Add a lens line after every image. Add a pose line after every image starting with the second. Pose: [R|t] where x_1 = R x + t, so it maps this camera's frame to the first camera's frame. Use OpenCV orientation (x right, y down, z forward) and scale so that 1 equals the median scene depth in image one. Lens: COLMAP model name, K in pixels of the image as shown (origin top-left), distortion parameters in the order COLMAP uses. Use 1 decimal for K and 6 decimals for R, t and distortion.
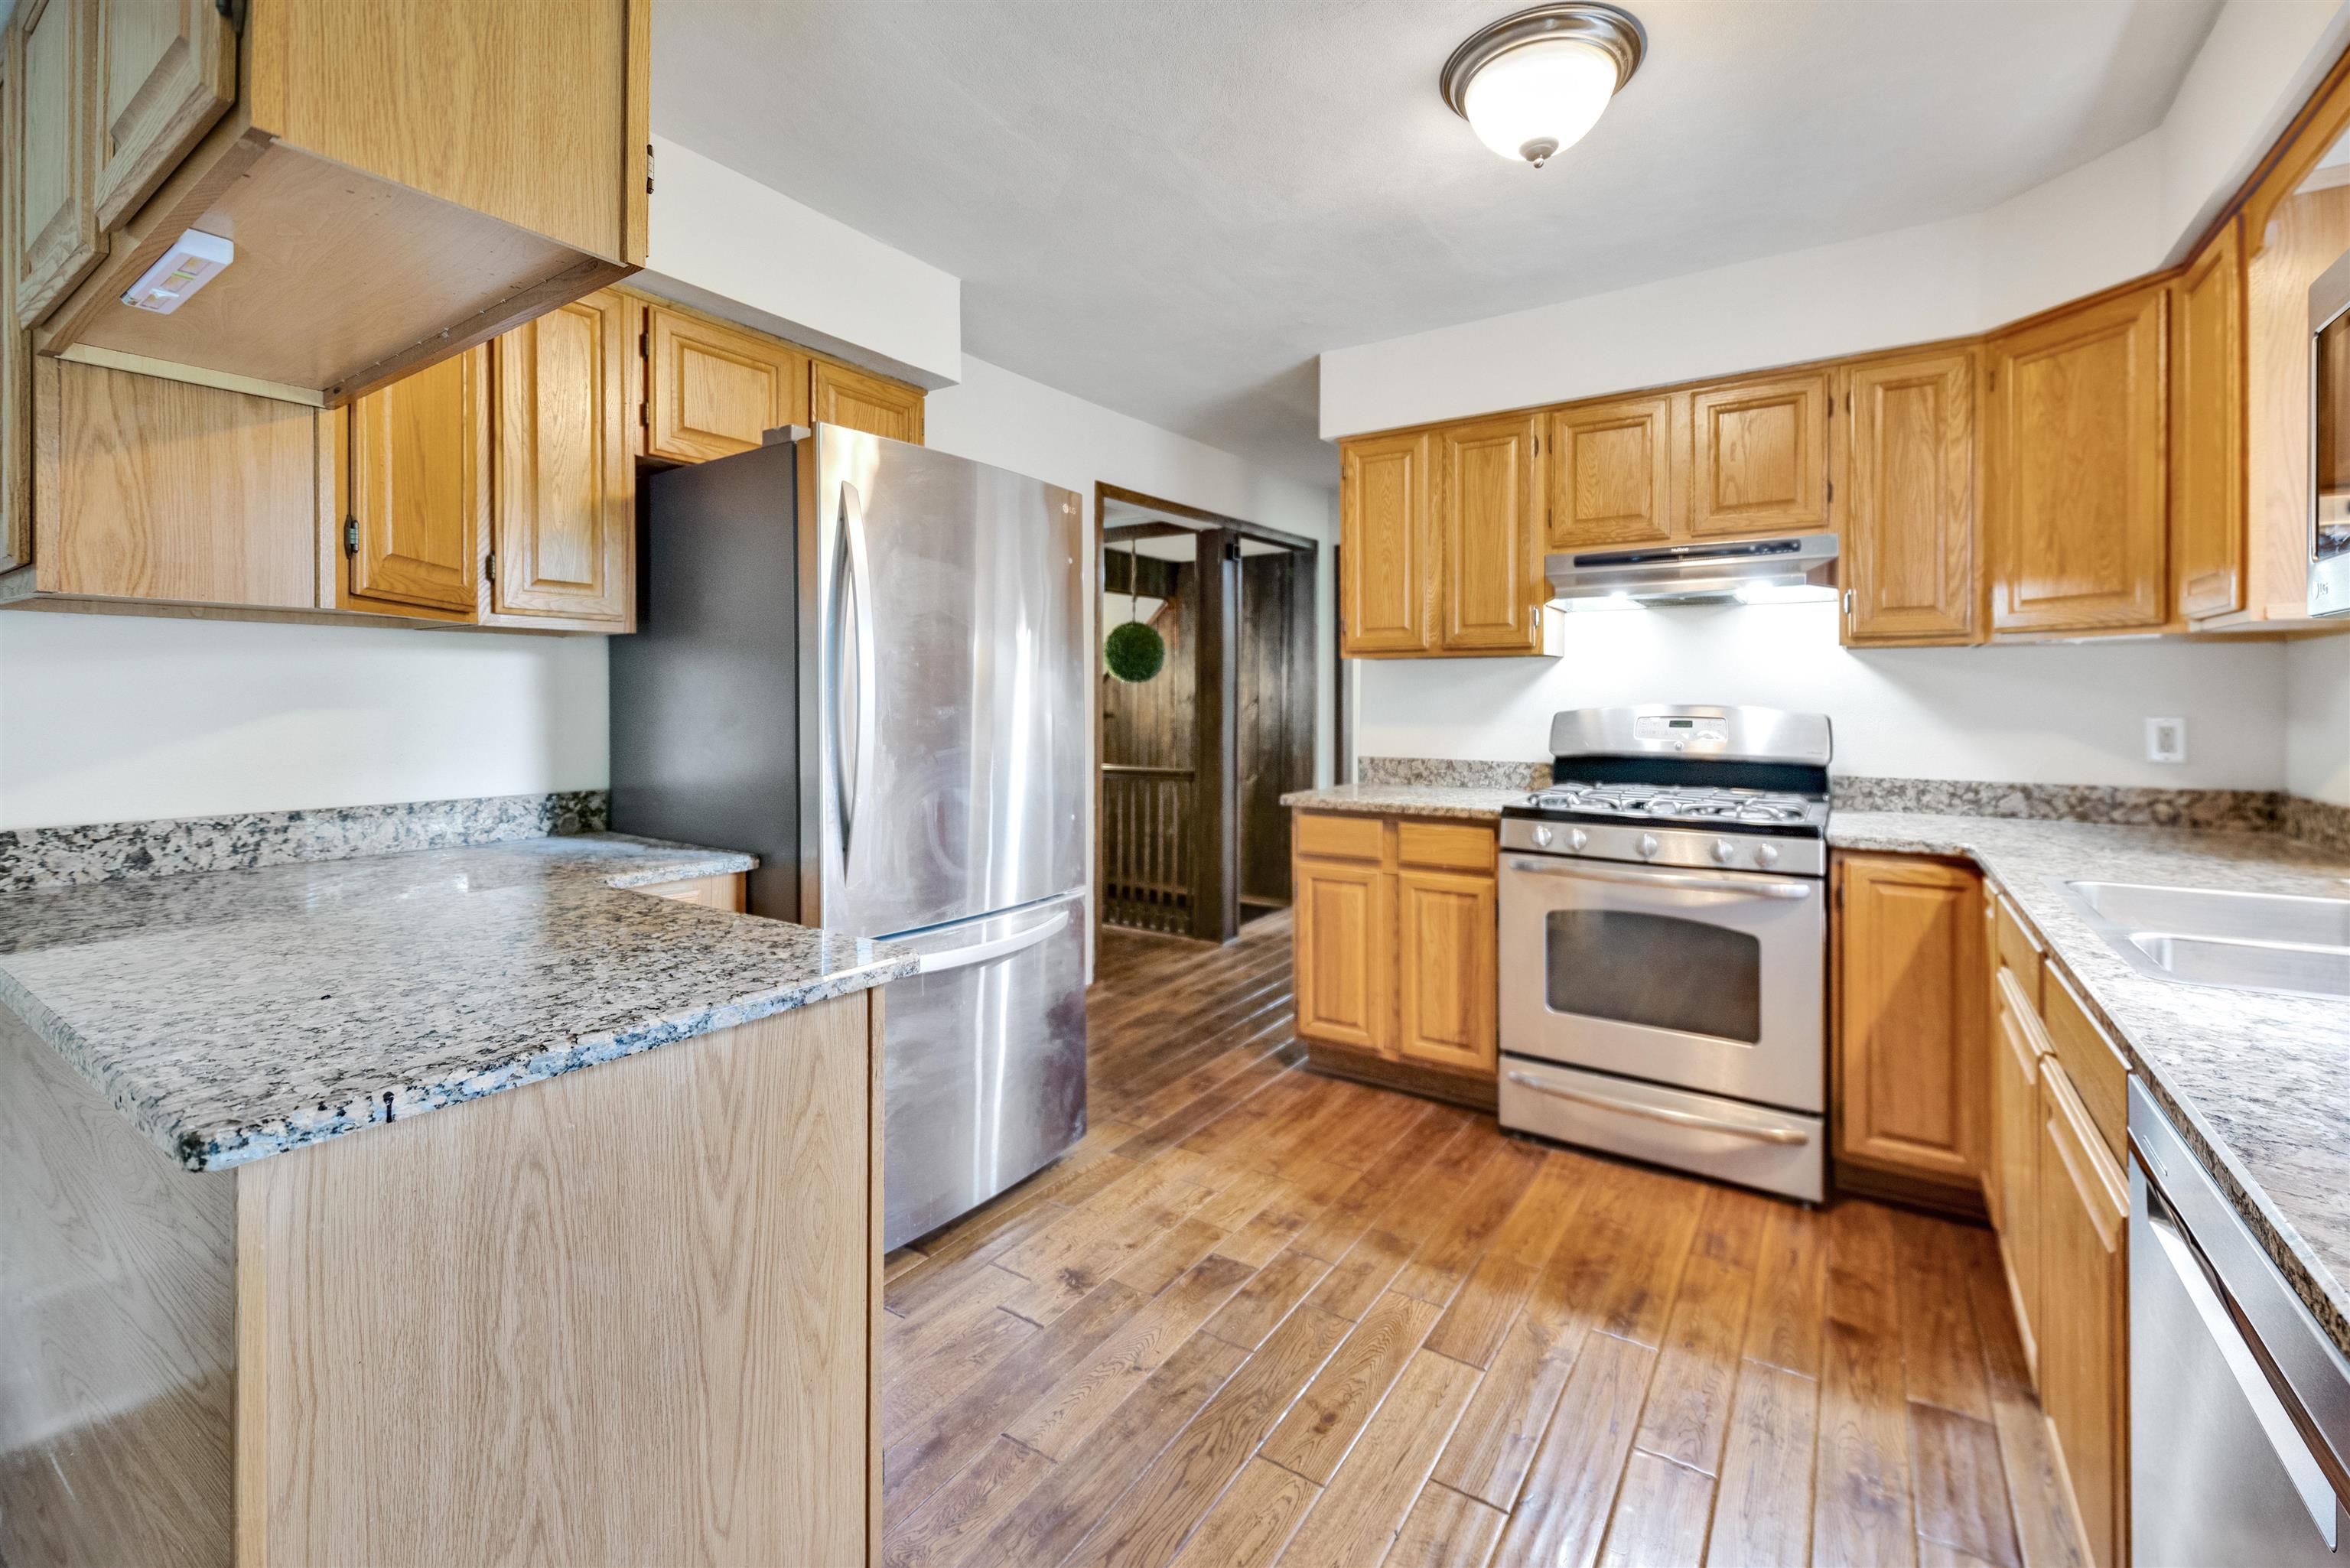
lens RADIAL K [[1001.8, 0, 1181.9], [0, 1001.8, 690.7], [0, 0, 1]] dist [0.007699, -0.003034]
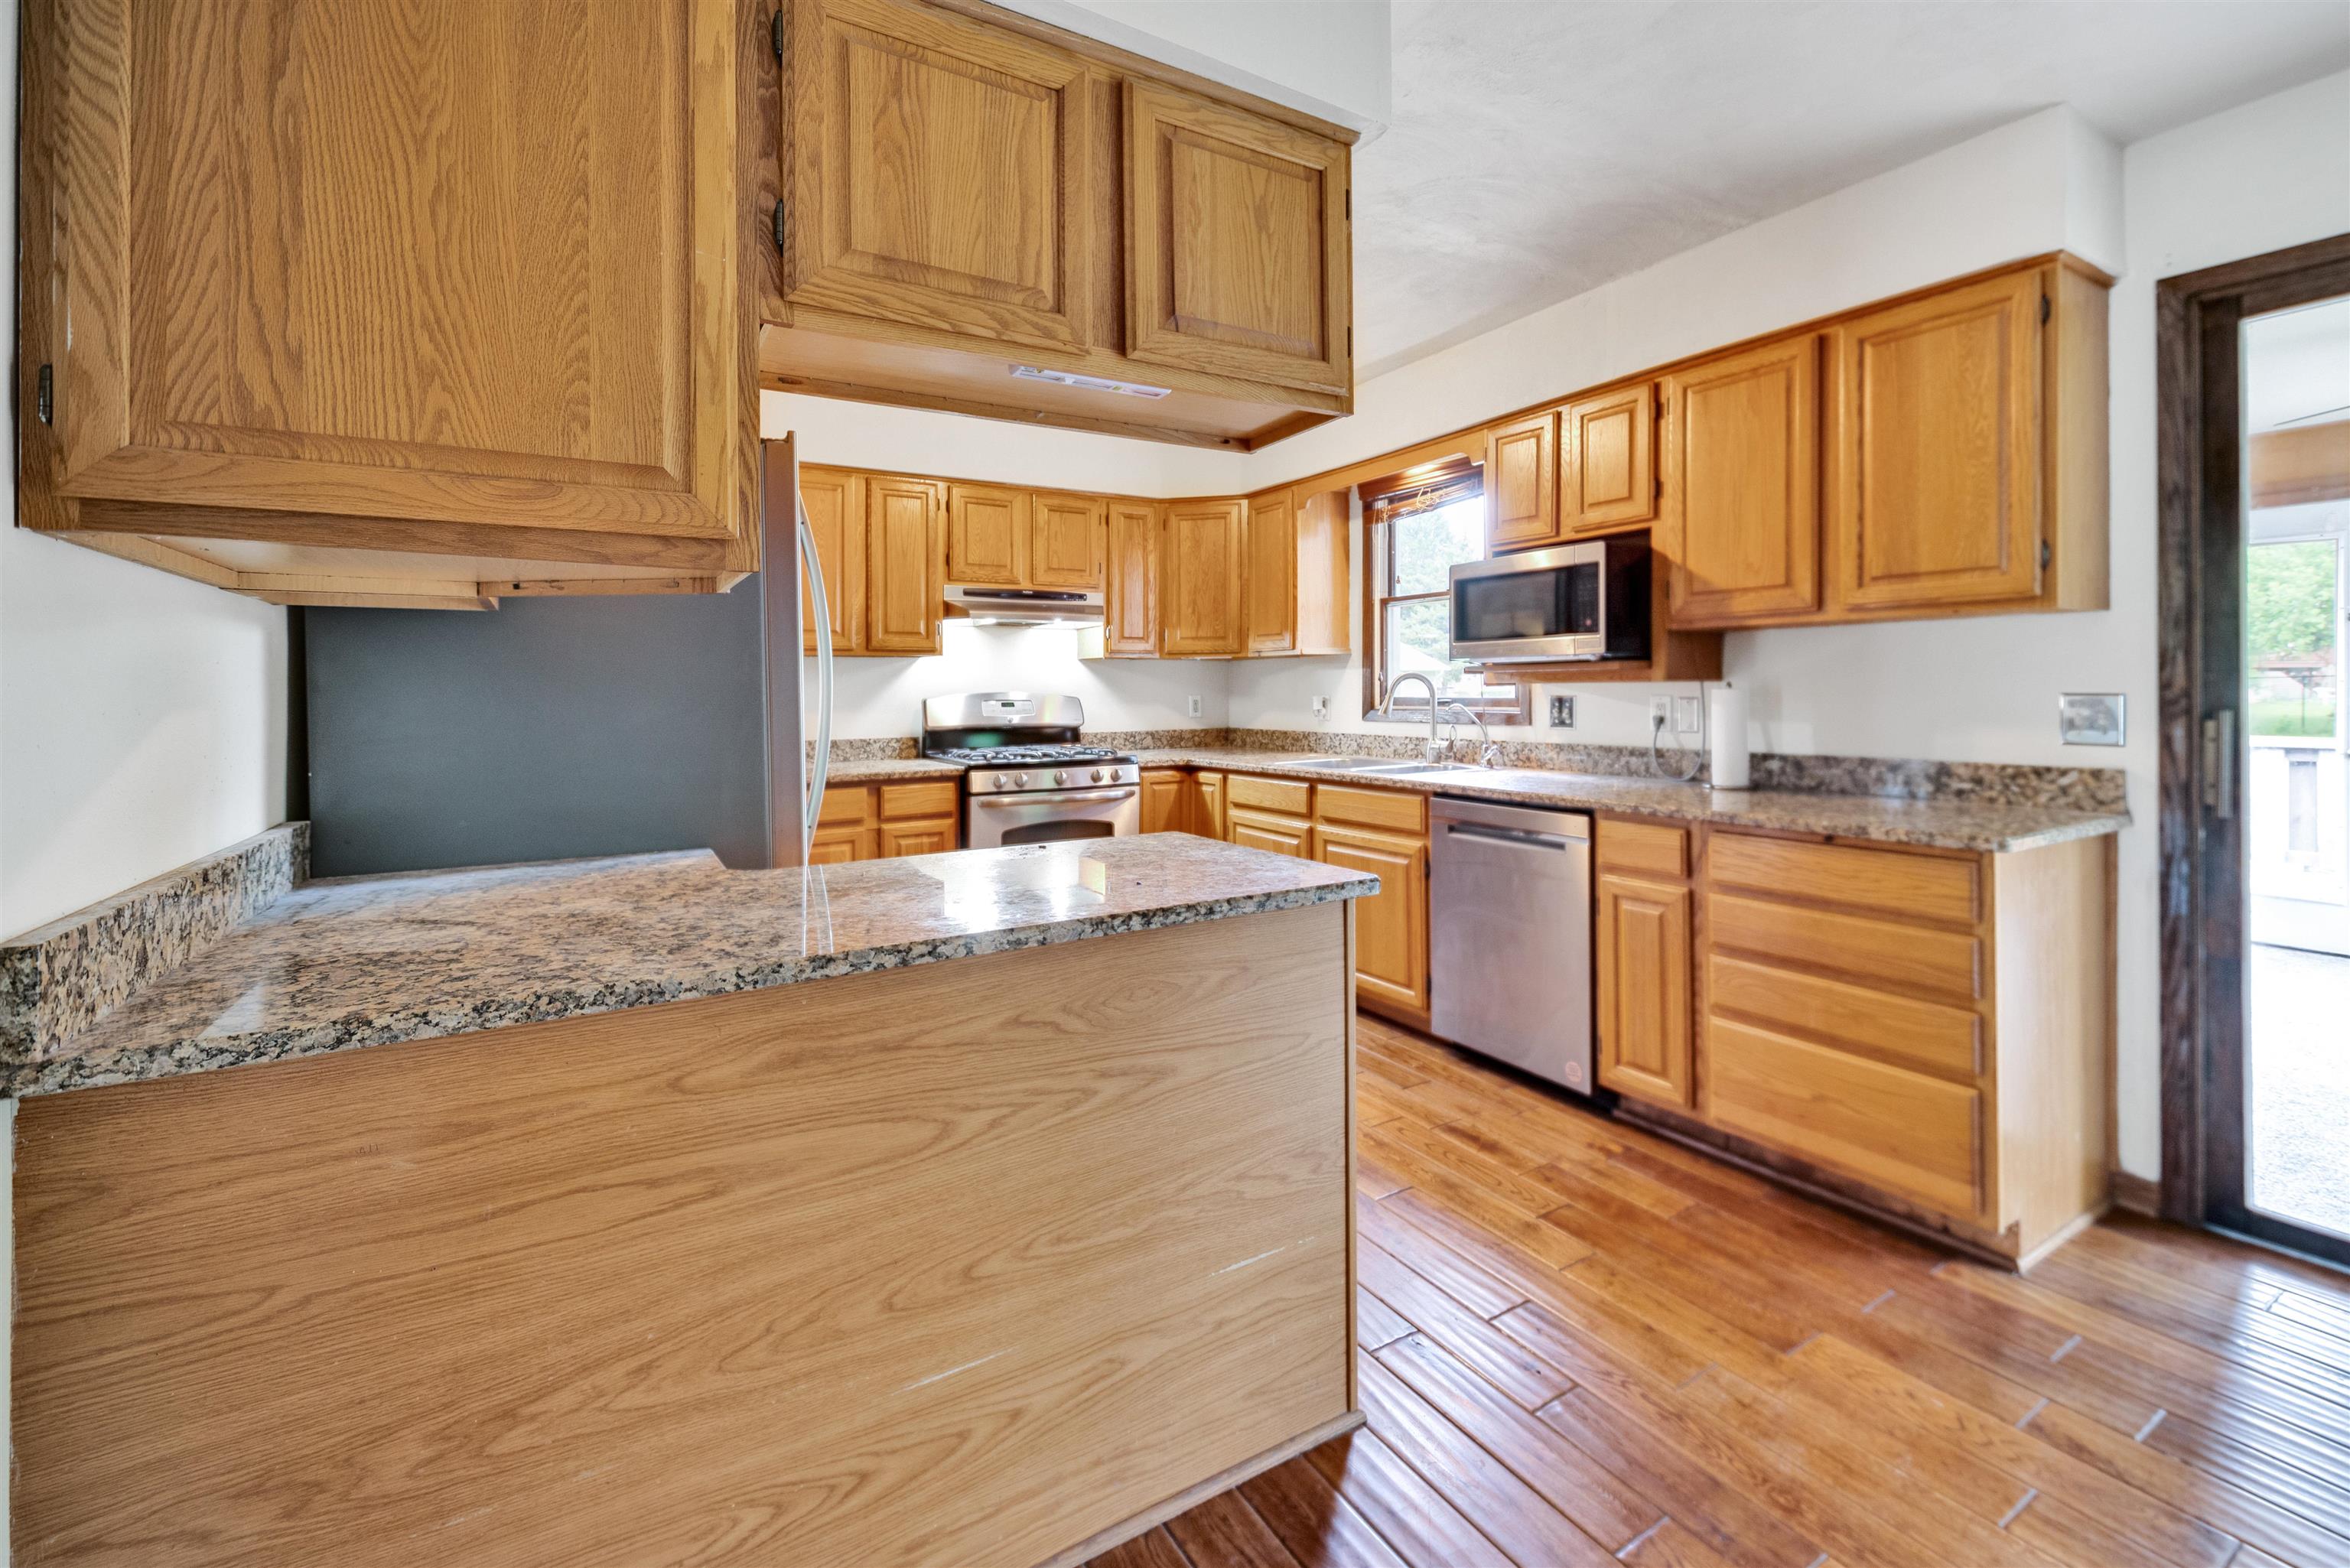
lens RADIAL K [[1001.8, 0, 1203.9], [0, 1001.8, 680.8], [0, 0, 1]] dist [0.007699, -0.003034]
pose [[0.401857, 0.003603, 0.915696, -0.852932], [0.002147, 0.999986, -0.004877, 0.005530], [-0.915700, 0.003926, 0.401843, 0.131775]]
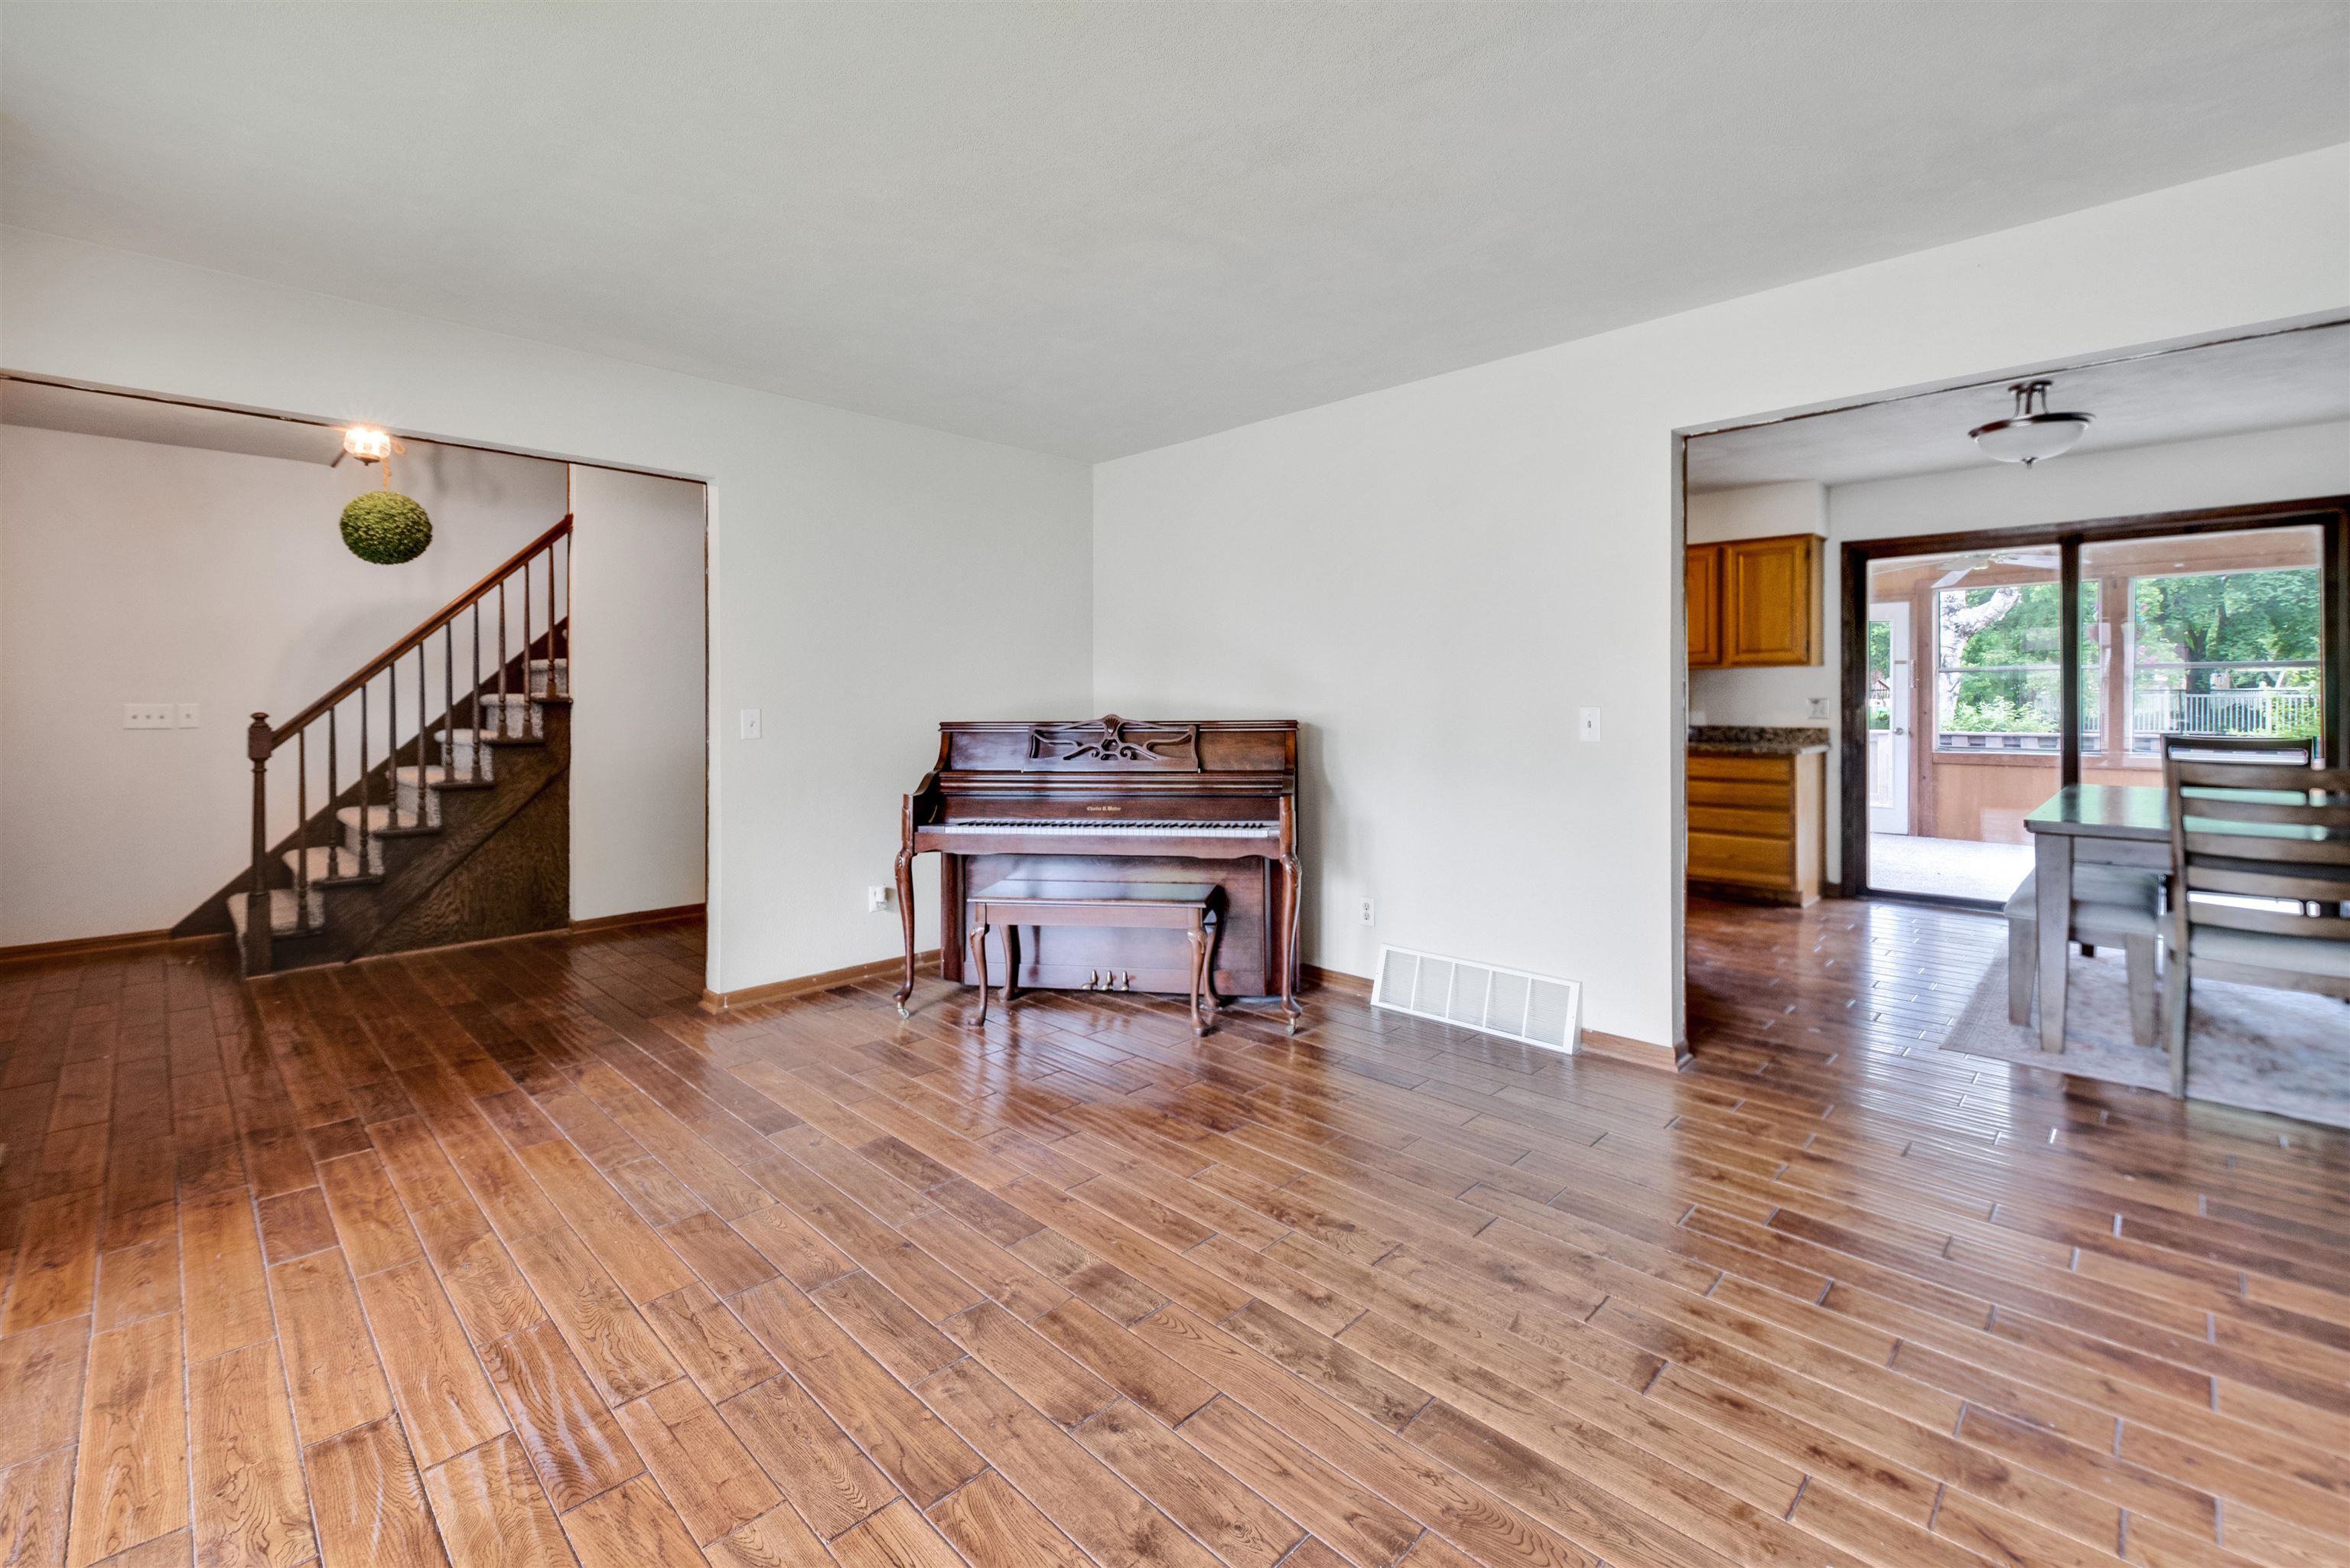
lens RADIAL K [[1001.8, 0, 1189.5], [0, 1001.8, 691.9], [0, 0, 1]] dist [0.007699, -0.003034]
pose [[0.174658, 0.003143, 0.984624, -2.140274], [0.003612, 0.999986, -0.003833, 0.004340], [-0.984623, 0.004226, 0.174644, 0.740668]]
